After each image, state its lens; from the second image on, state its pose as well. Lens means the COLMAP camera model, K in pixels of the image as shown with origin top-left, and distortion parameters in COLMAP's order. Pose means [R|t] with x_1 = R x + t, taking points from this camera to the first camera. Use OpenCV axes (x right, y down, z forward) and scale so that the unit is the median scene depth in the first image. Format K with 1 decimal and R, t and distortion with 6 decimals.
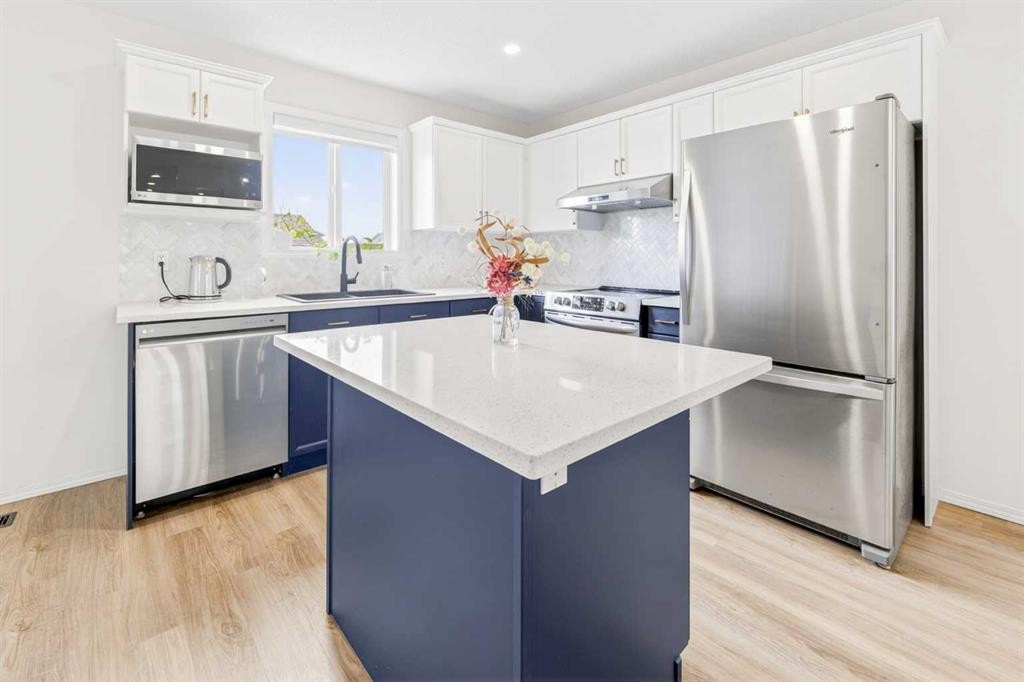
lens RADIAL K [[452.4, 0, 513.3], [0, 452.4, 254.2], [0, 0, 1]] dist [-0.003468, -0.000238]
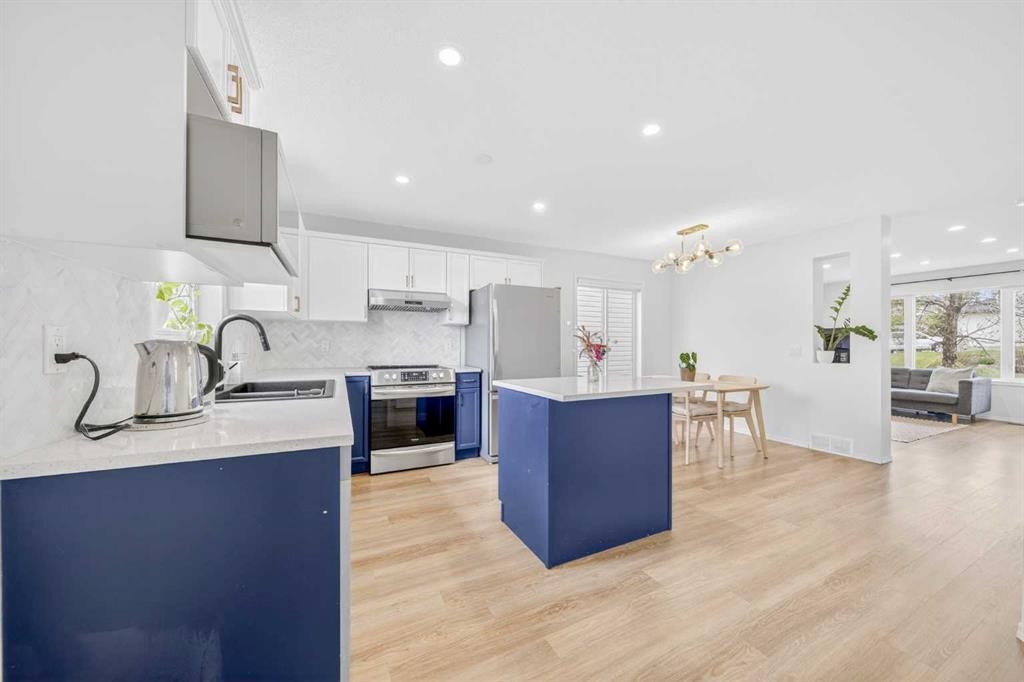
lens RADIAL K [[354.8, 0, 512.4], [0, 354.8, 344.8], [0, 0, 1]] dist [0.001011, -0.001672]
pose [[0.264320, 0.000131, 0.964435, -0.889680], [-0.011968, 0.999923, 0.003145, 0.002366], [-0.964361, -0.012374, 0.264301, 0.435057]]
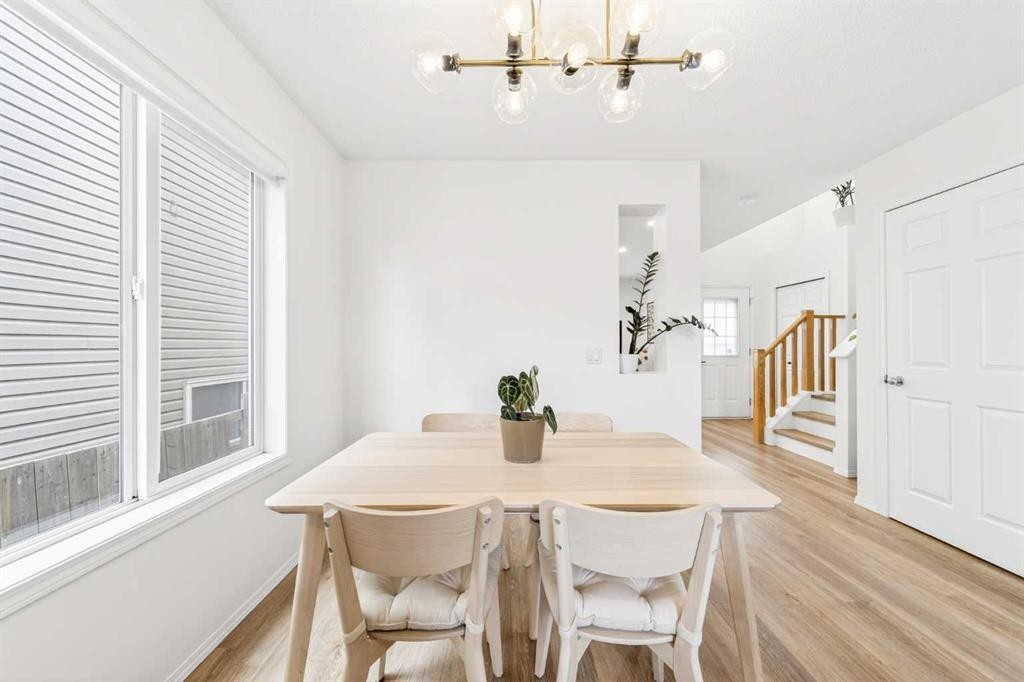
lens RADIAL K [[356.5, 0, 515.3], [0, 356.5, 337.0], [0, 0, 1]] dist [-0.001305, -0.000021]
pose [[-0.753432, 0.004013, 0.657514, 0.439983], [-0.011810, 0.999737, -0.019634, -0.007375], [-0.657420, -0.022558, -0.753187, 0.475585]]
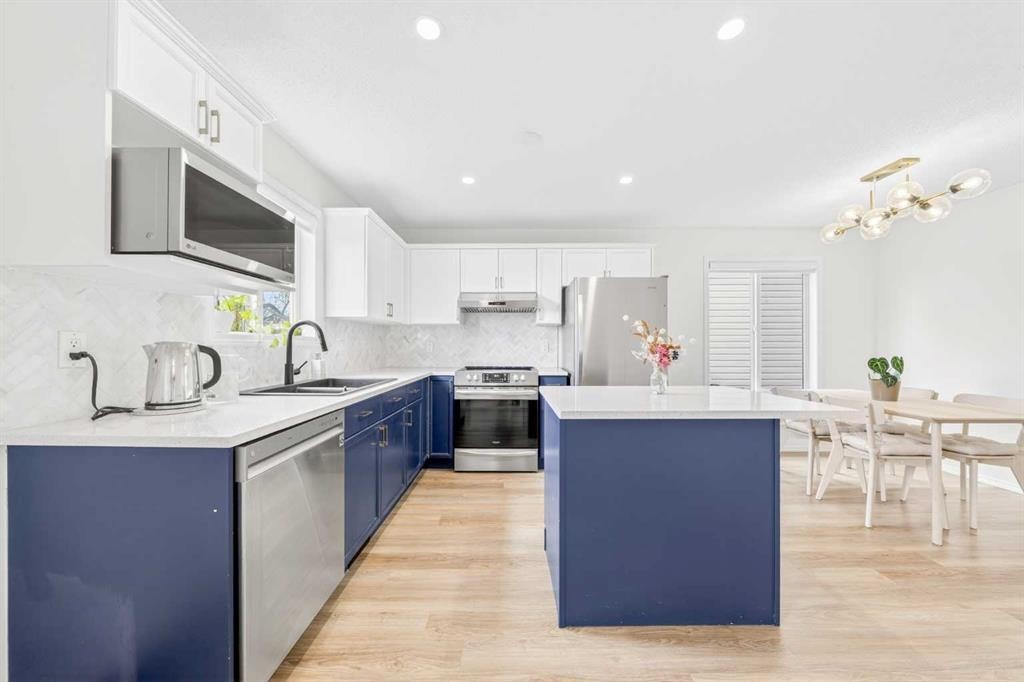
lens RADIAL K [[354.8, 0, 515.1], [0, 354.8, 345.0], [0, 0, 1]] dist [0.001011, -0.001672]
pose [[0.654477, 0.002106, 0.756079, -0.674091], [-0.007875, 0.999961, 0.004032, 0.001374], [-0.756041, -0.008592, 0.654468, 0.248029]]
